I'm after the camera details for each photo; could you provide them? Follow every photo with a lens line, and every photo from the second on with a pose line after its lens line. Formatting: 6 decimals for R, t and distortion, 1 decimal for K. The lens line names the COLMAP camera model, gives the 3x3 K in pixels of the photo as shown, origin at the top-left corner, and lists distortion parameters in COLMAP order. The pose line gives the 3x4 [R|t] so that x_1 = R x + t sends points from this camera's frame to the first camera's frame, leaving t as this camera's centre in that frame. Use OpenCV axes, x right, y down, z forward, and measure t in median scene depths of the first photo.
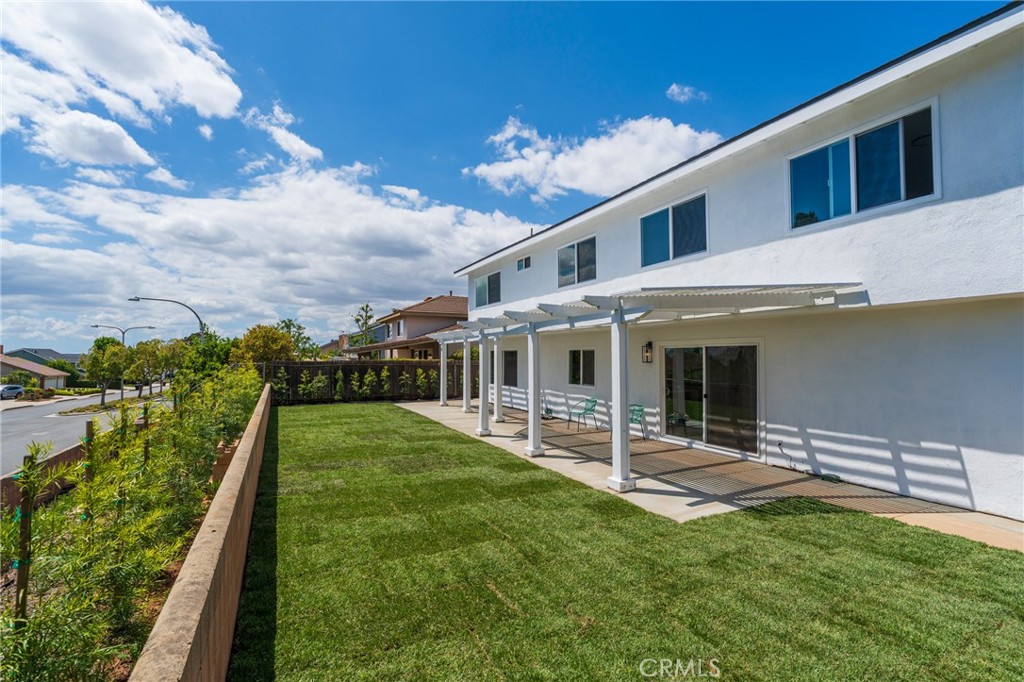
lens RADIAL K [[466.4, 0, 513.0], [0, 466.4, 341.7], [0, 0, 1]] dist [-0.003155, -0.000514]
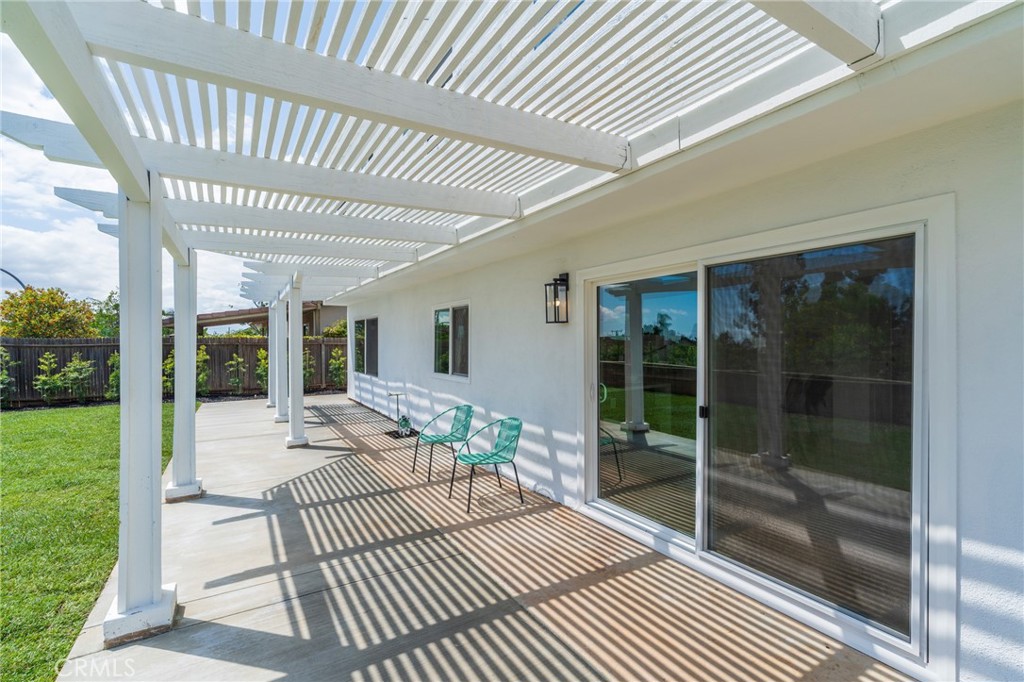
lens RADIAL K [[466.4, 0, 514.5], [0, 466.4, 341.4], [0, 0, 1]] dist [-0.003155, -0.000514]
pose [[0.996639, -0.003557, 0.081846, 0.174527], [0.000765, 0.999418, 0.034114, 0.037531], [-0.081920, -0.033936, 0.996061, 0.476646]]
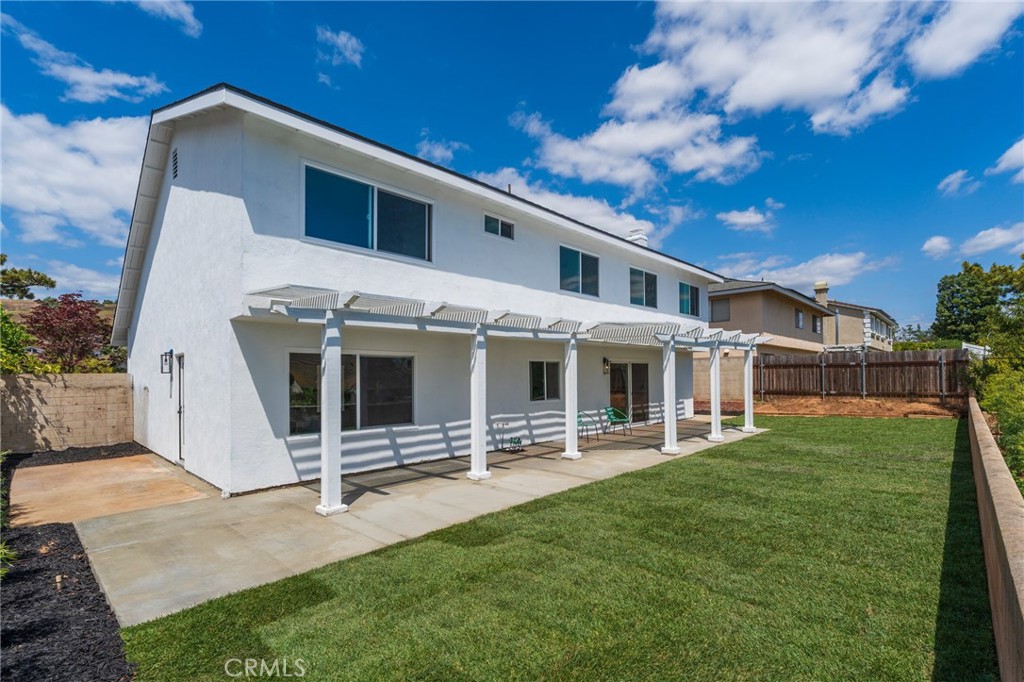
lens RADIAL K [[466.4, 0, 518.7], [0, 466.4, 368.8], [0, 0, 1]] dist [-0.003155, -0.000514]
pose [[-0.343417, -0.004606, 0.939172, -0.692413], [-0.039833, 0.999160, -0.009665, 0.042500], [-0.938338, -0.040730, -0.343312, 1.365611]]
